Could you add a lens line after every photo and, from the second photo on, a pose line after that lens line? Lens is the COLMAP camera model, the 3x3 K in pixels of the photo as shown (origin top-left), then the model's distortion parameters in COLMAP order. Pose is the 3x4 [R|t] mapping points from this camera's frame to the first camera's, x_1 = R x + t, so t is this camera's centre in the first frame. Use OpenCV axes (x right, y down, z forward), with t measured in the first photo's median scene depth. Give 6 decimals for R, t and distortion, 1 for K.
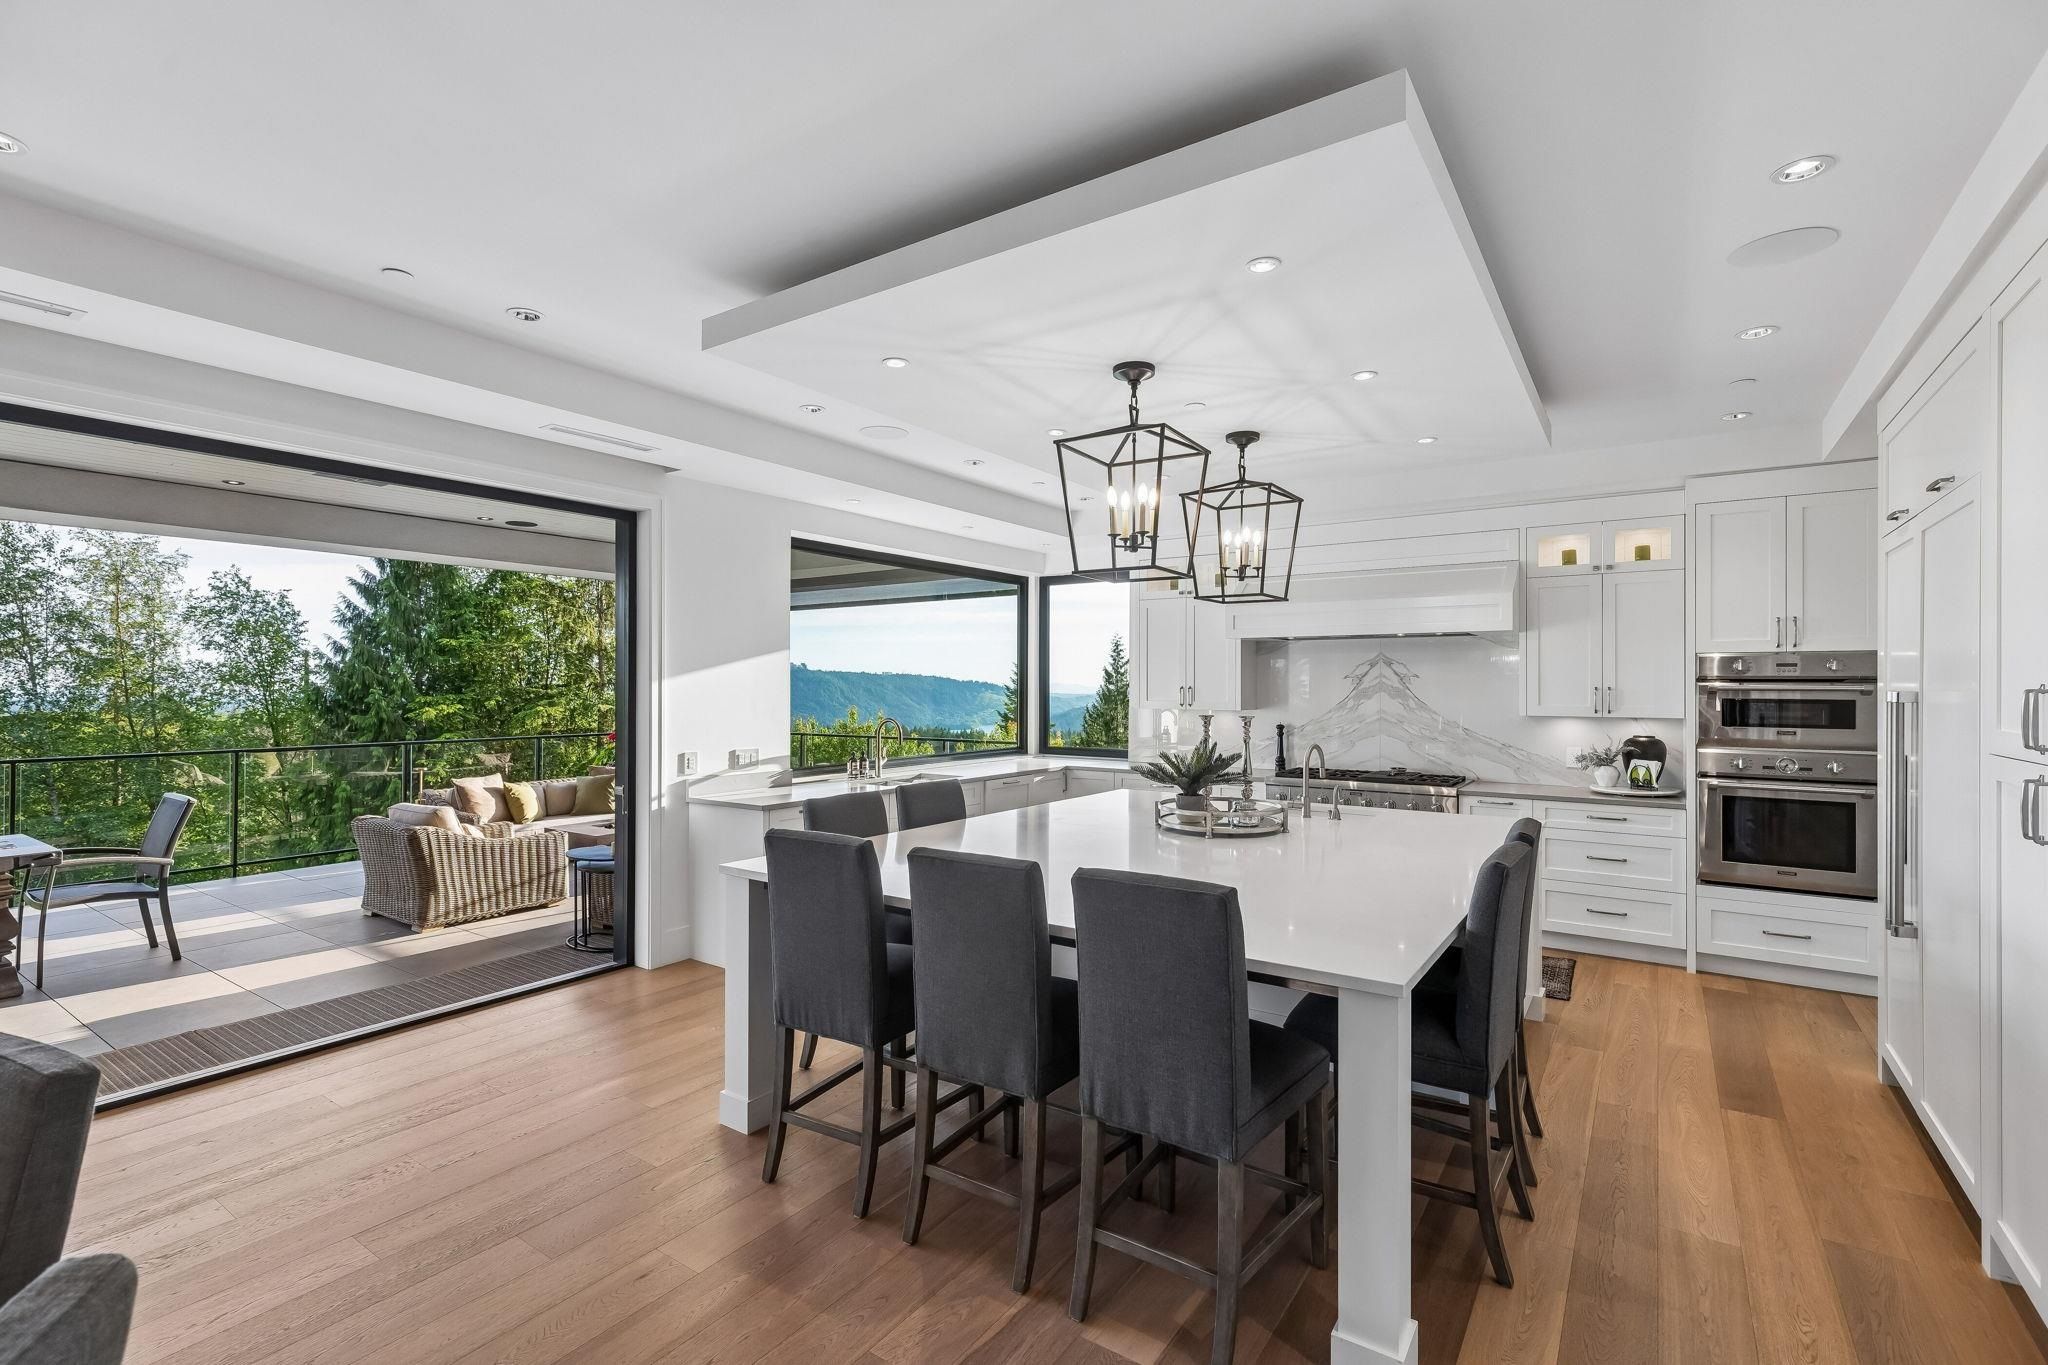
lens RADIAL K [[925.6, 0, 1028.2], [0, 925.6, 687.6], [0, 0, 1]] dist [0.020180, -0.000699]
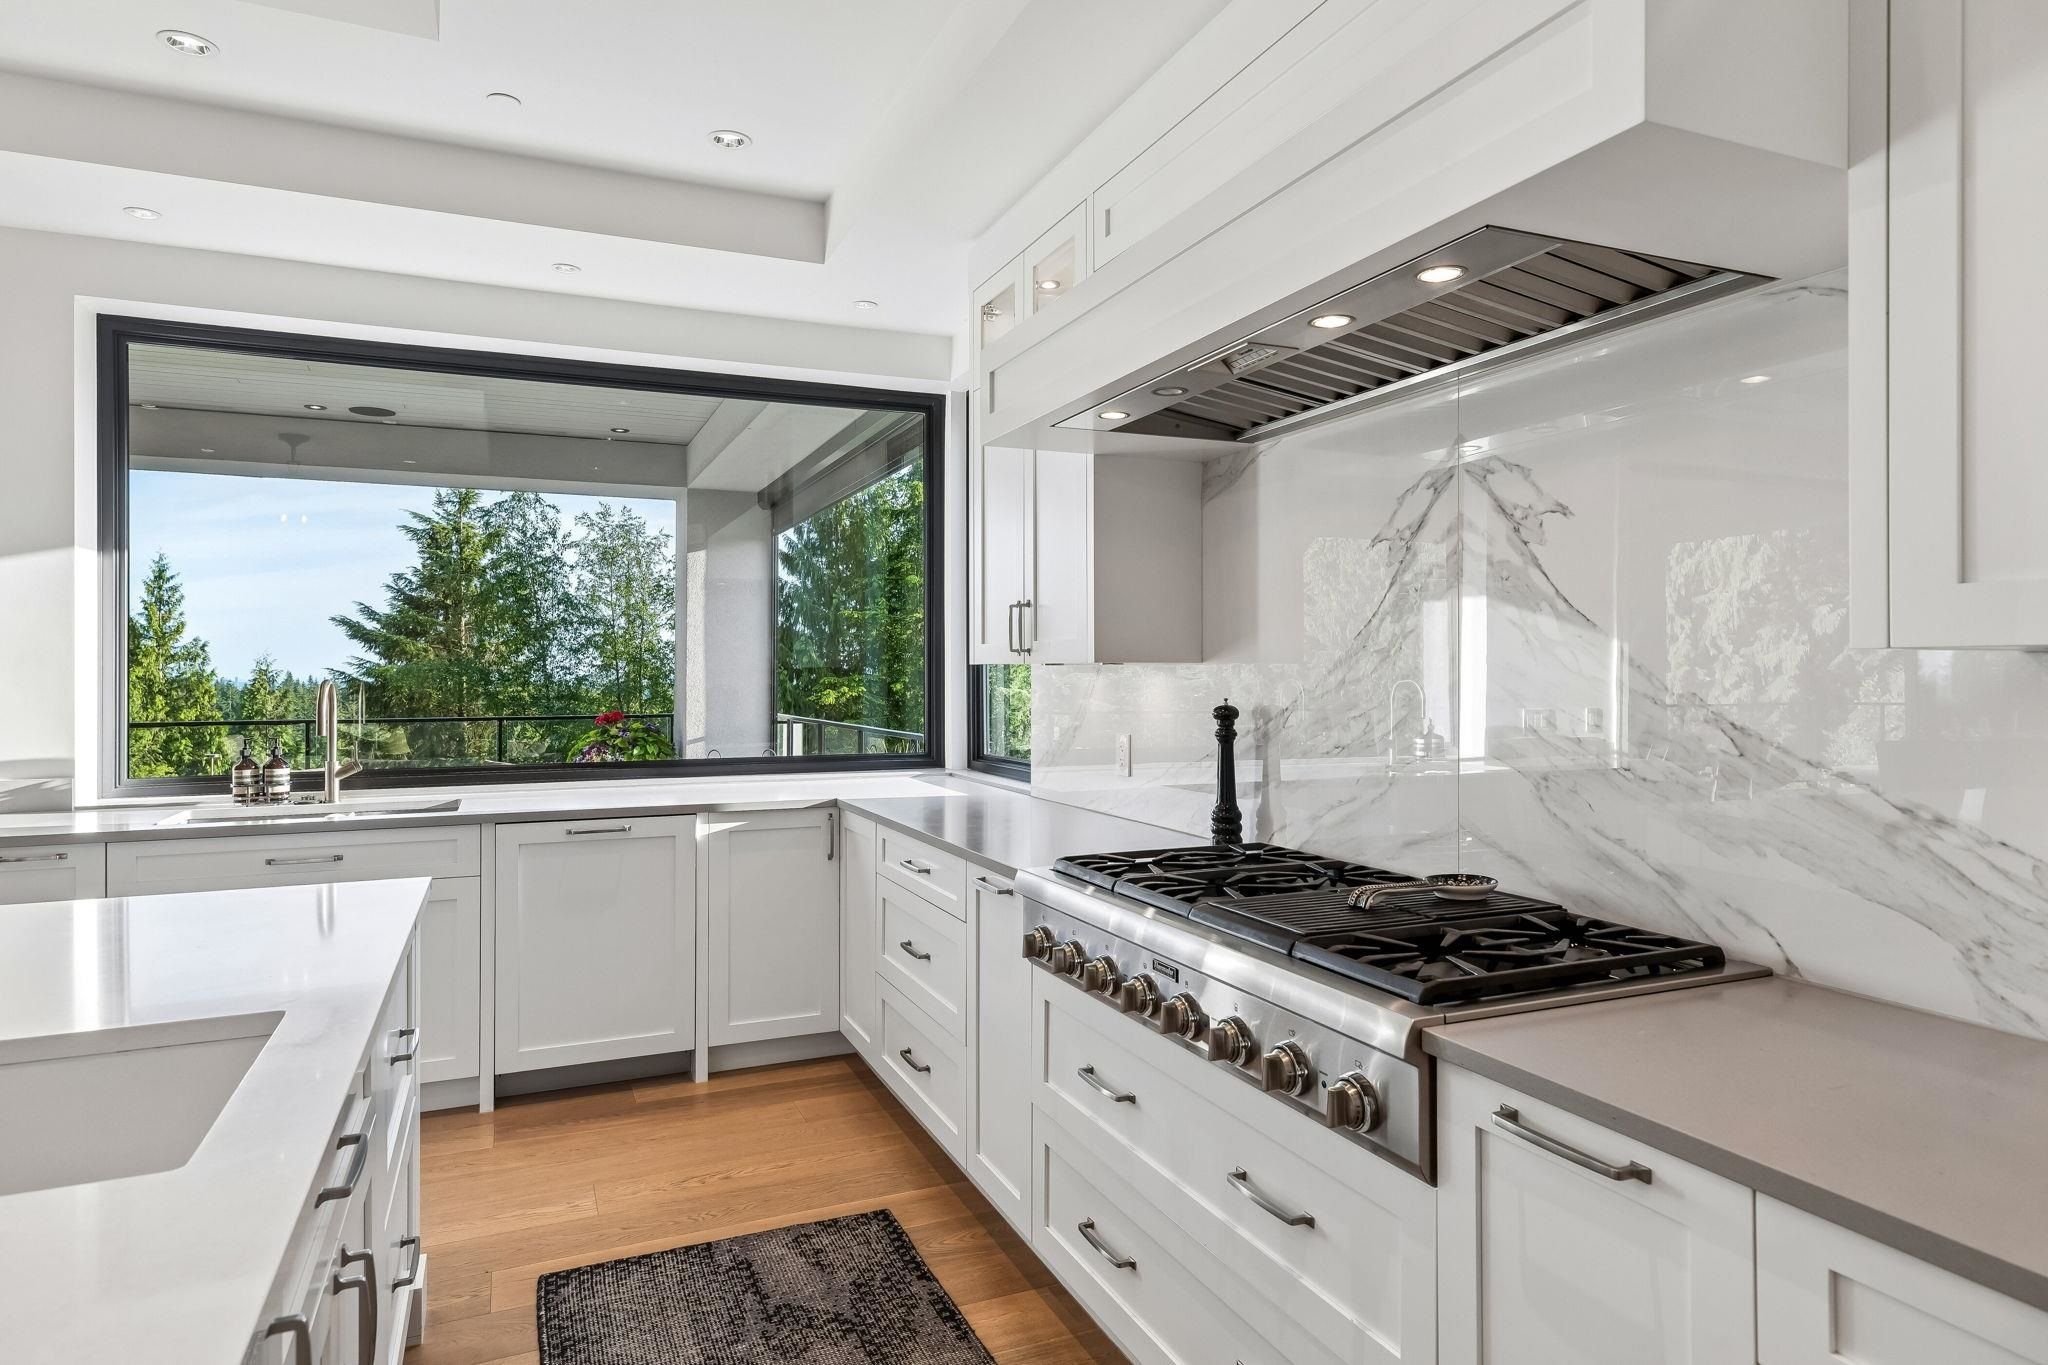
lens RADIAL K [[1183.2, 0, 1021.6], [0, 1183.2, 667.7], [0, 0, 1]] dist [0.005895, 0.001538]
pose [[0.835343, -0.000708, -0.549728, 0.534571], [-0.003872, 0.999967, -0.007172, 0.036334], [0.549715, 0.008119, 0.835313, 0.752715]]
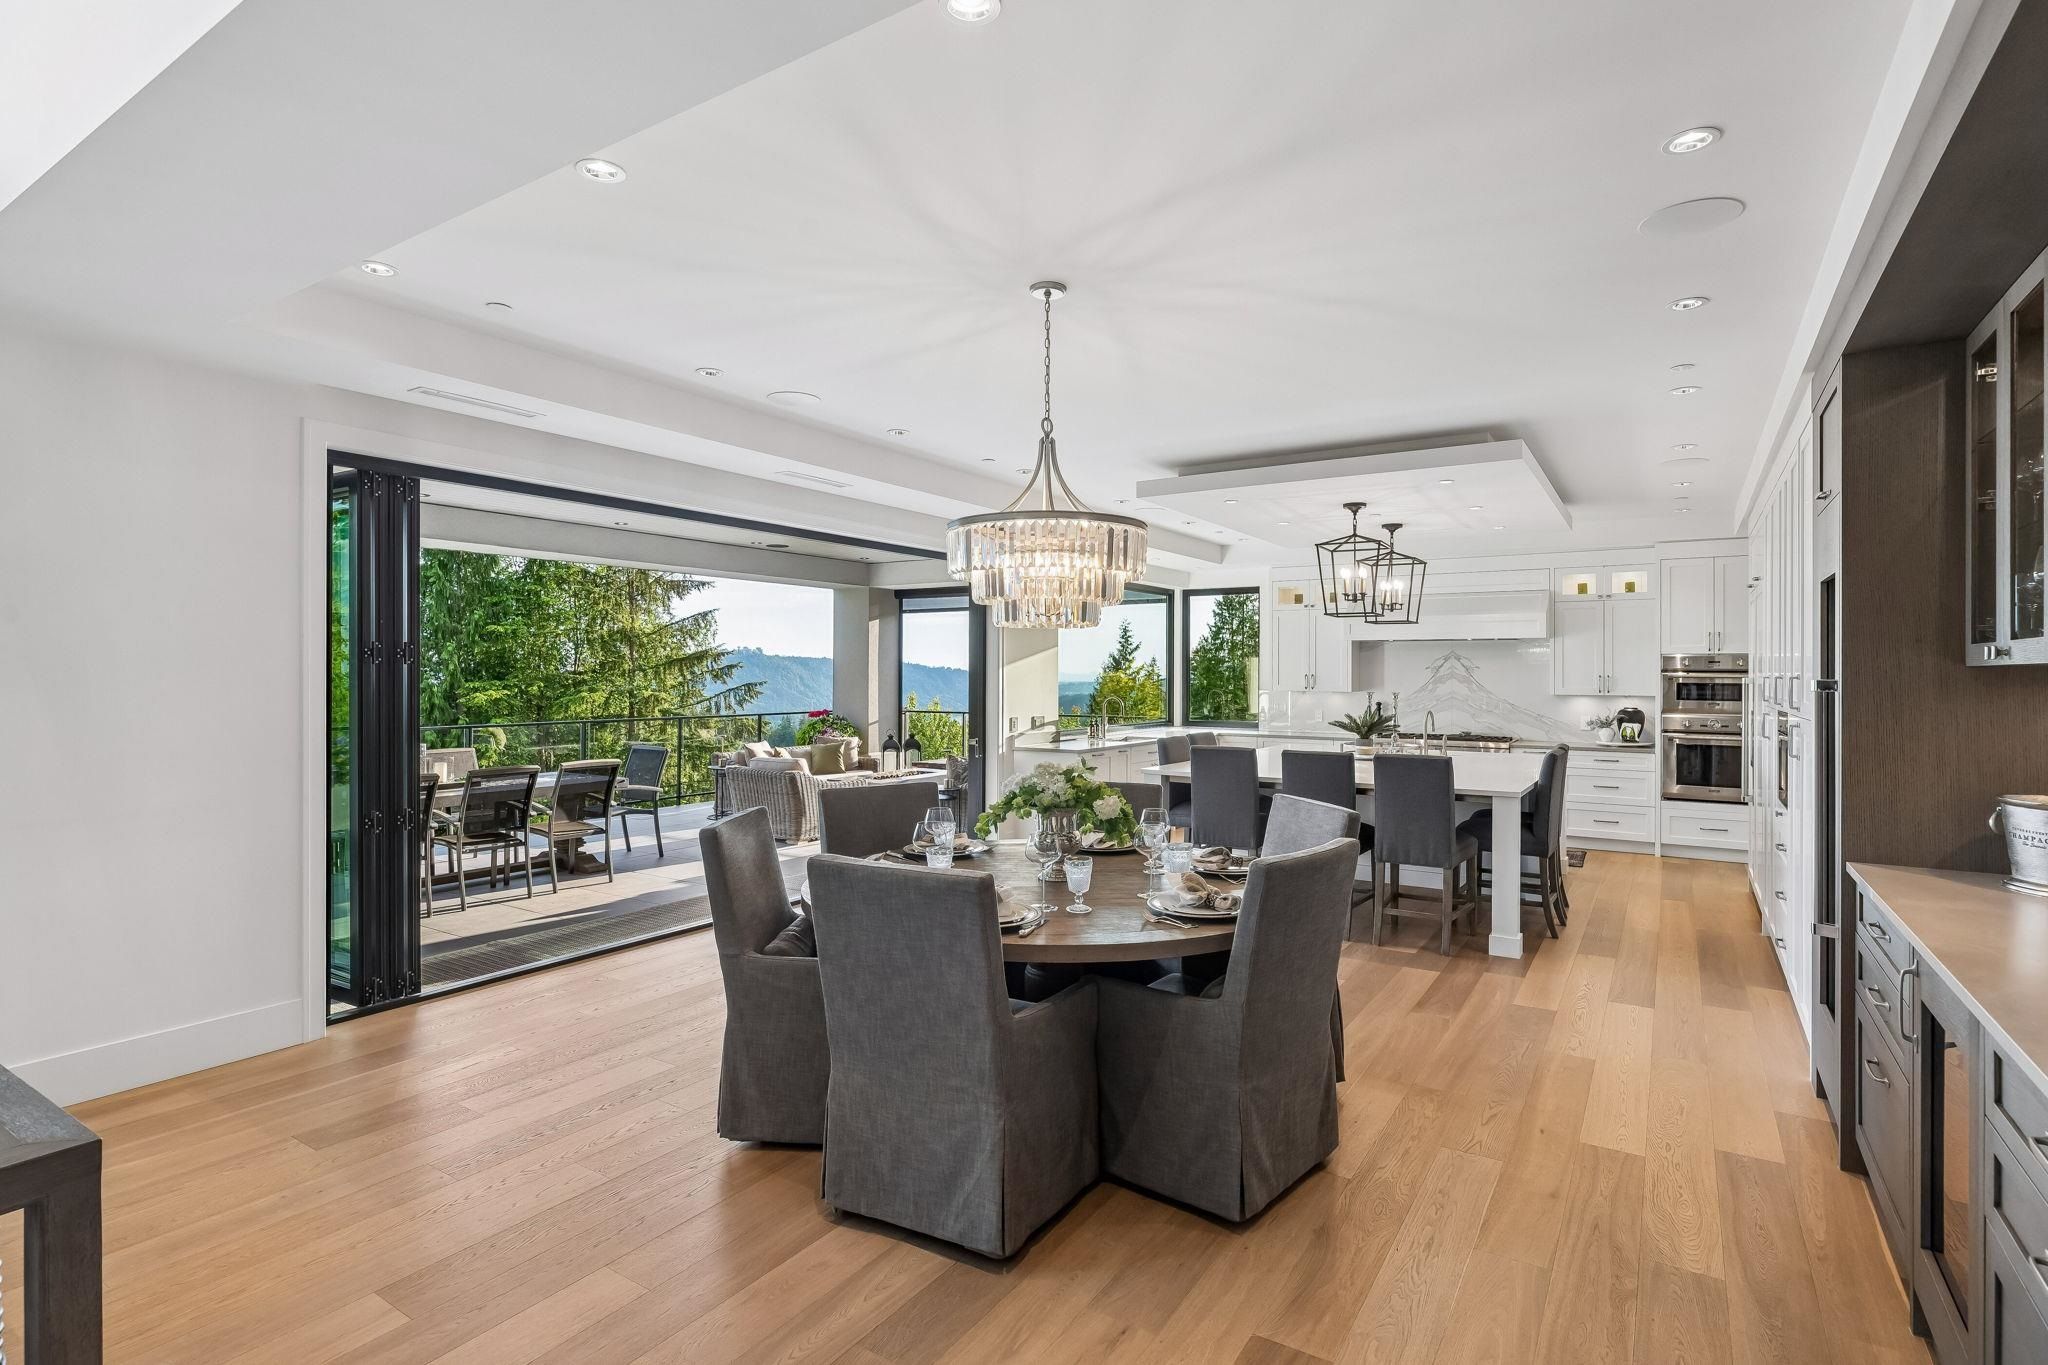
lens RADIAL K [[1004.6, 0, 1018.9], [0, 1004.6, 670.7], [0, 0, 1]] dist [-0.006124, 0.000444]
pose [[0.999857, 0.001451, 0.016838, -0.353784], [-0.001399, 0.999994, -0.003058, -0.001897], [-0.016842, 0.003034, 0.999854, -0.598114]]
